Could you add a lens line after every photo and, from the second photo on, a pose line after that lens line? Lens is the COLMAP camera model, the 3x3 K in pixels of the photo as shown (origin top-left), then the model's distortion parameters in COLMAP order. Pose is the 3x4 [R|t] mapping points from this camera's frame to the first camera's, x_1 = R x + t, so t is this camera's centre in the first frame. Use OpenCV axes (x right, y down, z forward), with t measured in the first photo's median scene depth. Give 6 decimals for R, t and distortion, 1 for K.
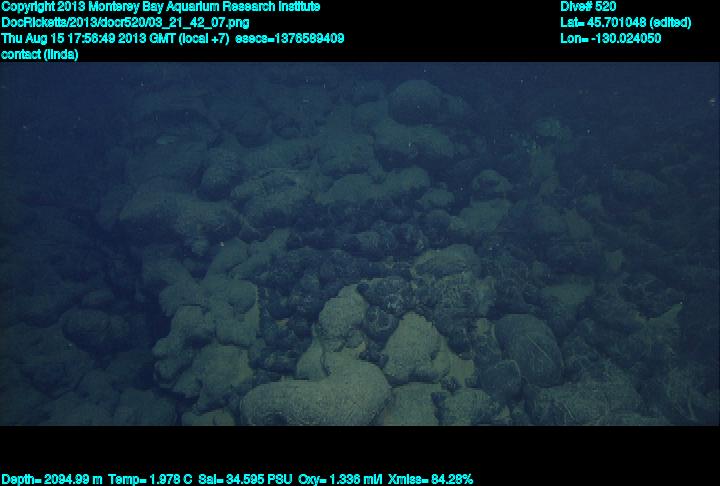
lens RADIAL K [[470.7, 0, 359.9], [0, 470.7, 284.8], [0, 0, 1]] dist [-0.005847, 0.139577]
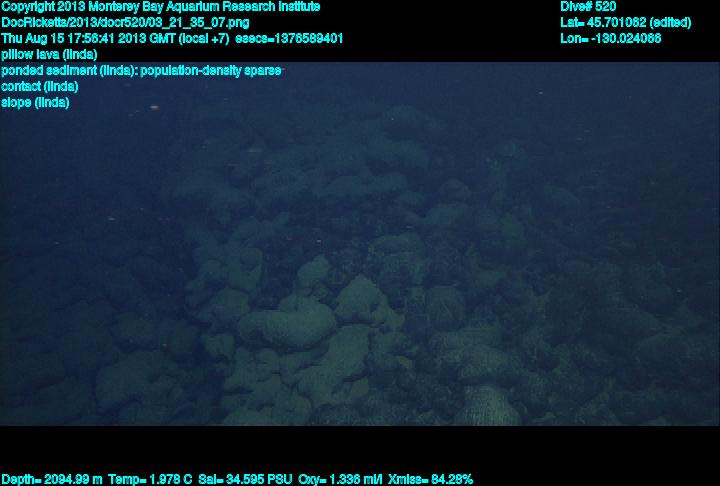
lens RADIAL K [[500.2, 0, 360.9], [0, 500.2, 281.9], [0, 0, 1]] dist [-0.005210, 0.131313]
pose [[0.990959, 0.086976, -0.102157, 0.217540], [-0.088779, 0.995964, -0.013223, 0.081134], [0.100595, 0.022173, 0.994680, -0.408266]]
